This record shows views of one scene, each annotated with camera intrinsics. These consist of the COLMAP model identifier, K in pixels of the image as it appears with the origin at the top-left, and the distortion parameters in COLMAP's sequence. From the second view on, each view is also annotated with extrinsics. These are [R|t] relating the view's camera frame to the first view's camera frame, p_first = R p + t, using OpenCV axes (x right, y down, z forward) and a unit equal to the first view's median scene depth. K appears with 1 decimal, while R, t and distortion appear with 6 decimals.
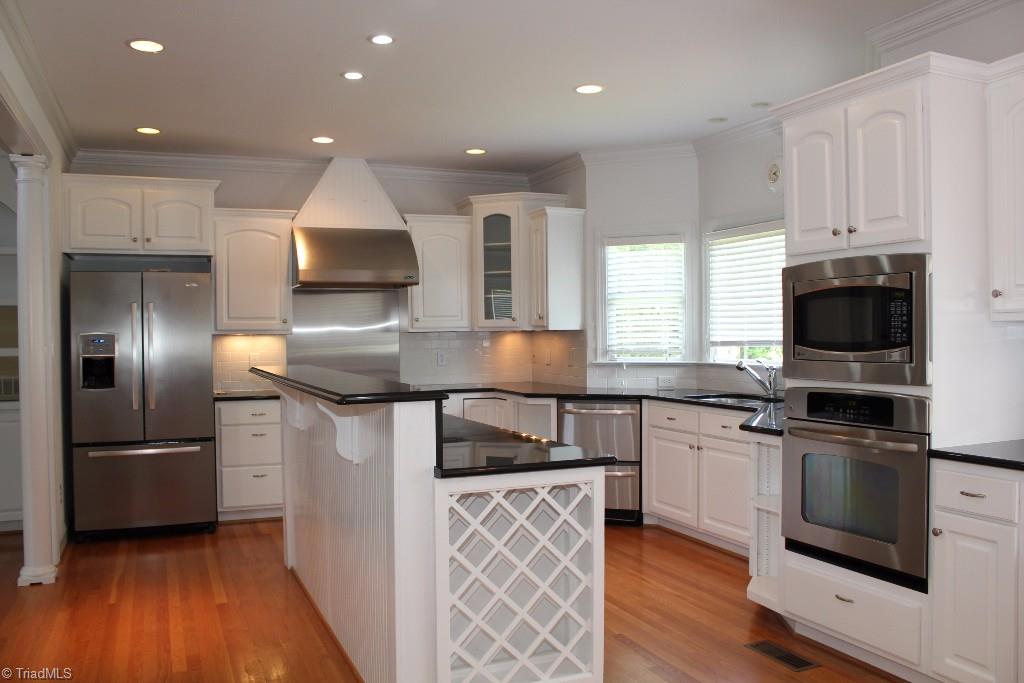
lens RADIAL K [[847.8, 0, 512.0], [0, 847.8, 341.5], [0, 0, 1]] dist [-0.176312, 0.143463]
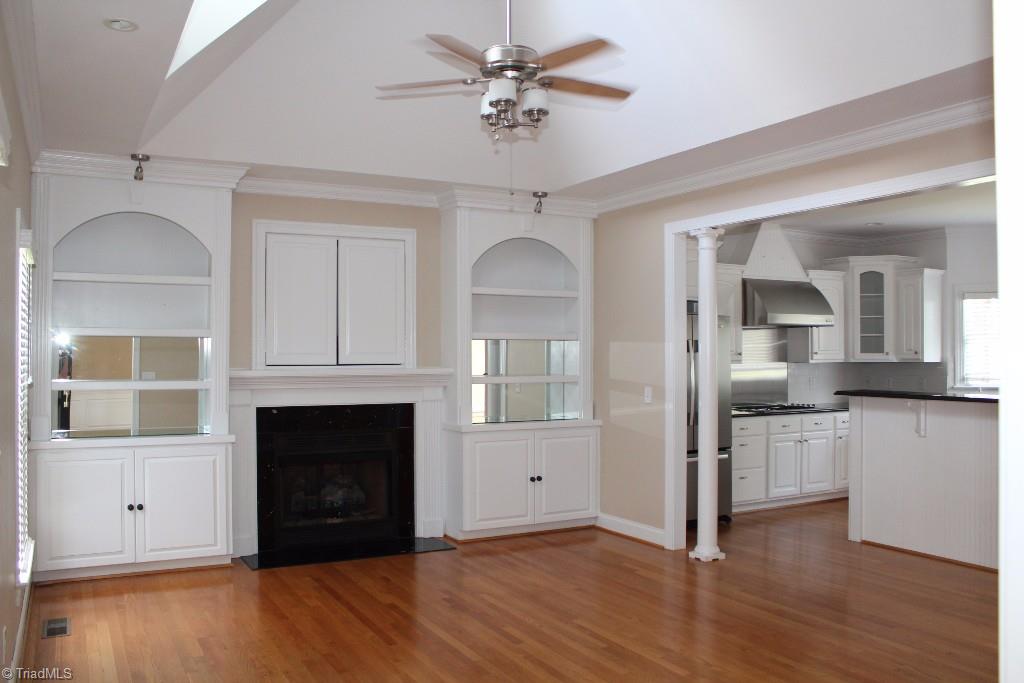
lens RADIAL K [[847.8, 0, 512.0], [0, 847.8, 341.5], [0, 0, 1]] dist [-0.176312, 0.143463]
pose [[0.996869, 0.011680, 0.078202, -0.822557], [-0.009662, 0.999612, -0.026140, -0.007743], [-0.078477, 0.025303, 0.996595, -0.255089]]
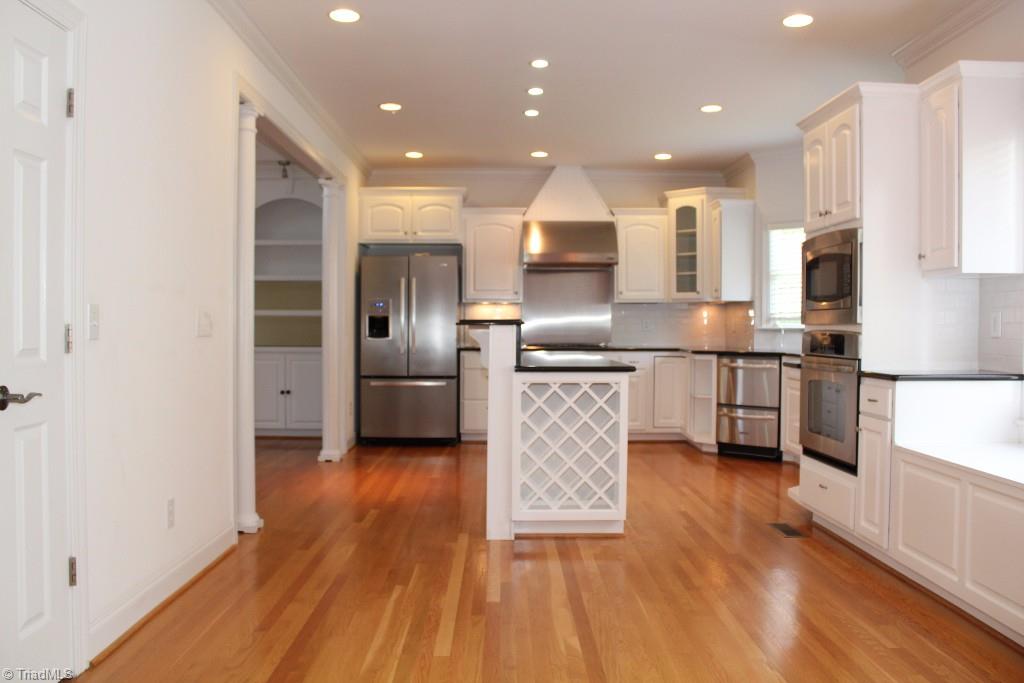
lens RADIAL K [[847.8, 0, 512.0], [0, 847.8, 341.5], [0, 0, 1]] dist [-0.176312, 0.143463]
pose [[0.924623, 0.019933, -0.380361, 0.266120], [-0.015779, 0.999777, 0.014036, 0.038961], [0.380556, -0.006976, 0.924732, -0.268978]]
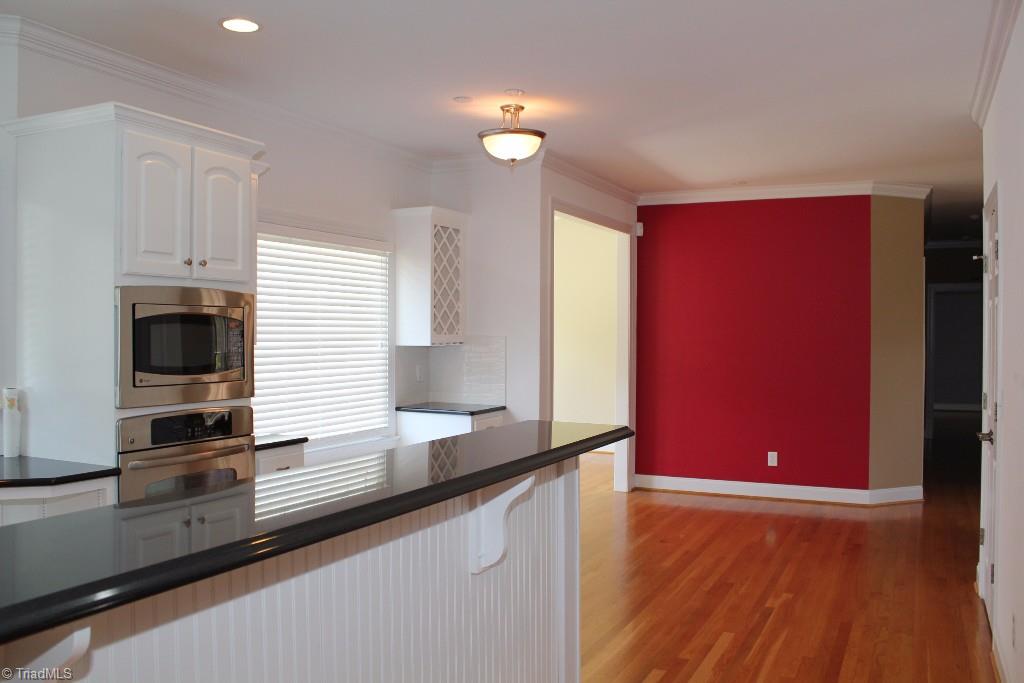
lens RADIAL K [[847.8, 0, 512.0], [0, 847.8, 341.5], [0, 0, 1]] dist [-0.176312, 0.143463]
pose [[-0.644856, 0.001587, 0.764303, -0.407073], [0.010160, 0.999927, 0.006496, -0.019940], [-0.764237, 0.011954, -0.644825, 0.816643]]
